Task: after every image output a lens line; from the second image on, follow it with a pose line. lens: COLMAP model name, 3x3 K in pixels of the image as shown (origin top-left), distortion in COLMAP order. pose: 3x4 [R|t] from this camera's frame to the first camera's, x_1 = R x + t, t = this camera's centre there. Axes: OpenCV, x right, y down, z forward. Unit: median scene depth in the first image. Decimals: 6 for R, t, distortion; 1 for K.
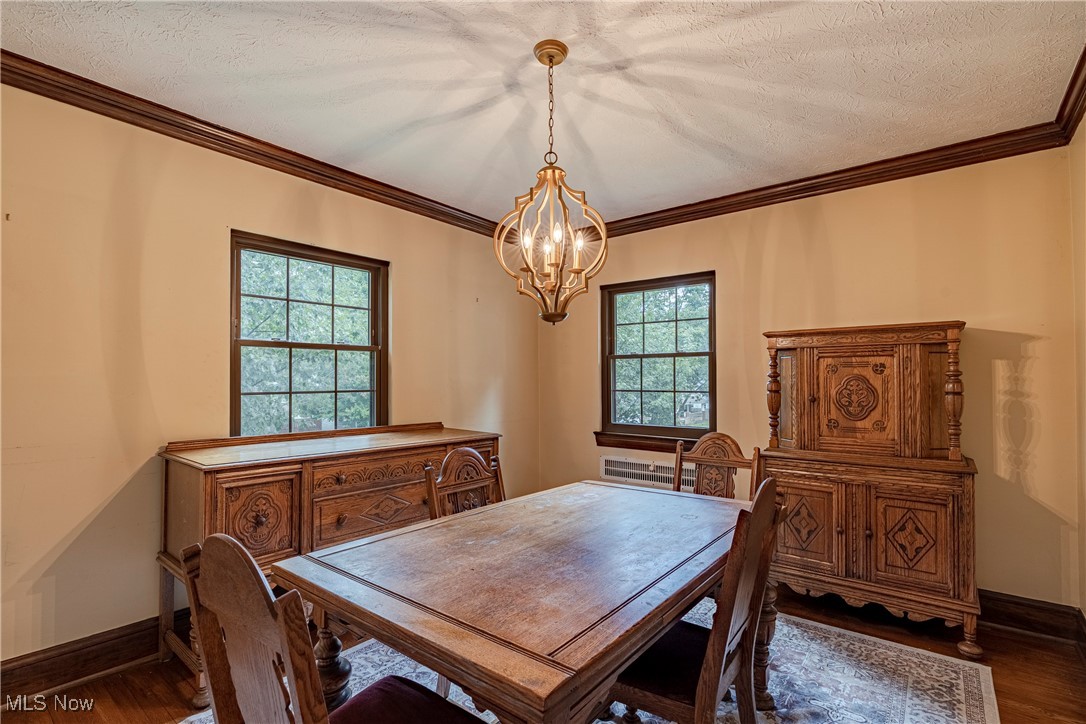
lens RADIAL K [[505.6, 0, 543.4], [0, 505.6, 379.1], [0, 0, 1]] dist [-0.001529, 0.000135]
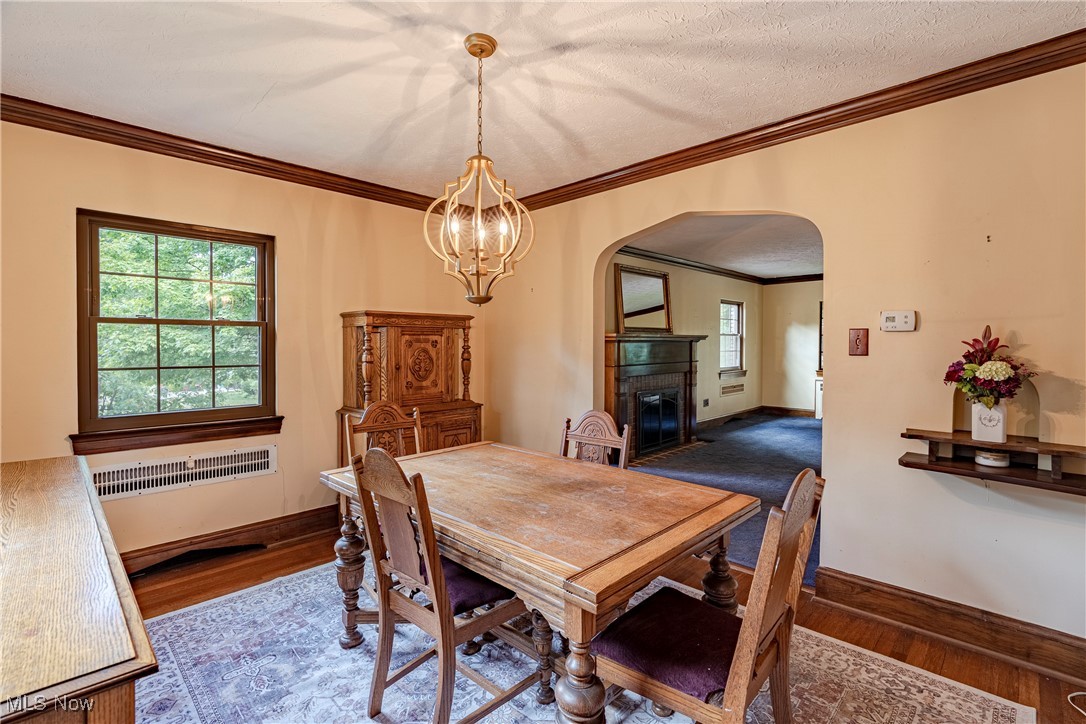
lens RADIAL K [[495.4, 0, 546.5], [0, 495.4, 357.6], [0, 0, 1]] dist [-0.004390, 0.001043]
pose [[0.103348, -0.025209, 0.994326, -0.711262], [-0.003847, 0.999661, 0.025744, -0.018971], [-0.994638, -0.006485, 0.103216, 0.533653]]
